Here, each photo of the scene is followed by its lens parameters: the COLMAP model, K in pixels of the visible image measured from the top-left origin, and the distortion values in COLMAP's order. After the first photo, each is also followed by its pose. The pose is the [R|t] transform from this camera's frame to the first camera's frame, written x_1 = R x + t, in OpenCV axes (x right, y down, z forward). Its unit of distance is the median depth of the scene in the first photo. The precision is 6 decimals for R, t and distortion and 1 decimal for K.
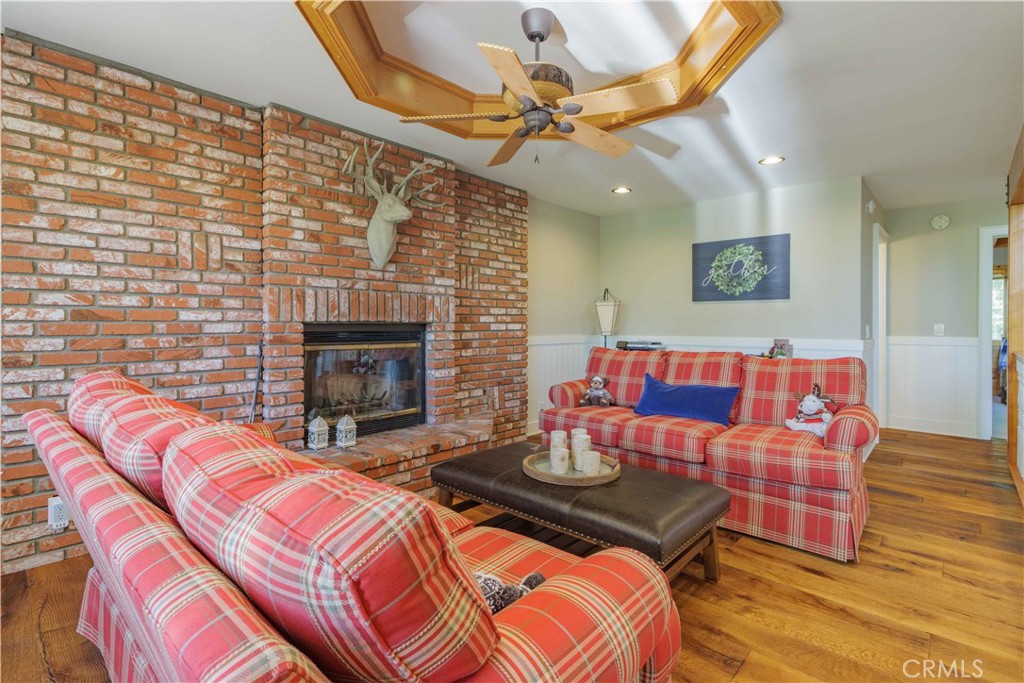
lens RADIAL K [[478.3, 0, 517.6], [0, 478.3, 335.3], [0, 0, 1]] dist [0.000017, 0.000015]
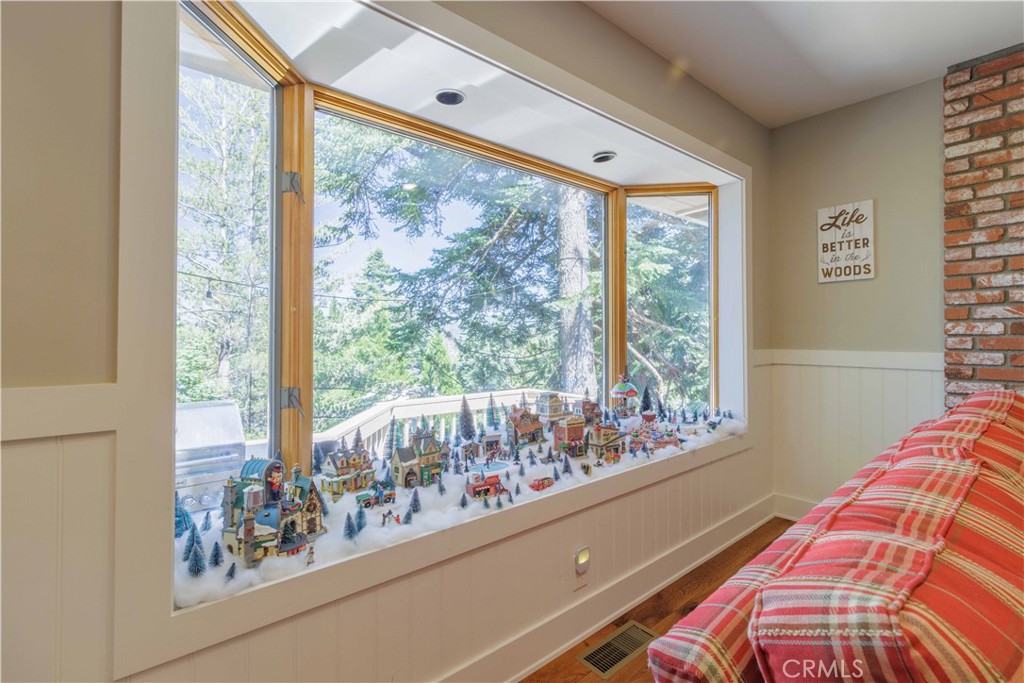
lens RADIAL K [[478.3, 0, 517.0], [0, 478.3, 337.0], [0, 0, 1]] dist [0.000017, 0.000015]
pose [[-0.116635, -0.002807, -0.993171, 0.120581], [-0.023940, 0.999713, -0.000014, -0.002384], [0.992886, 0.023775, -0.116669, 0.151844]]
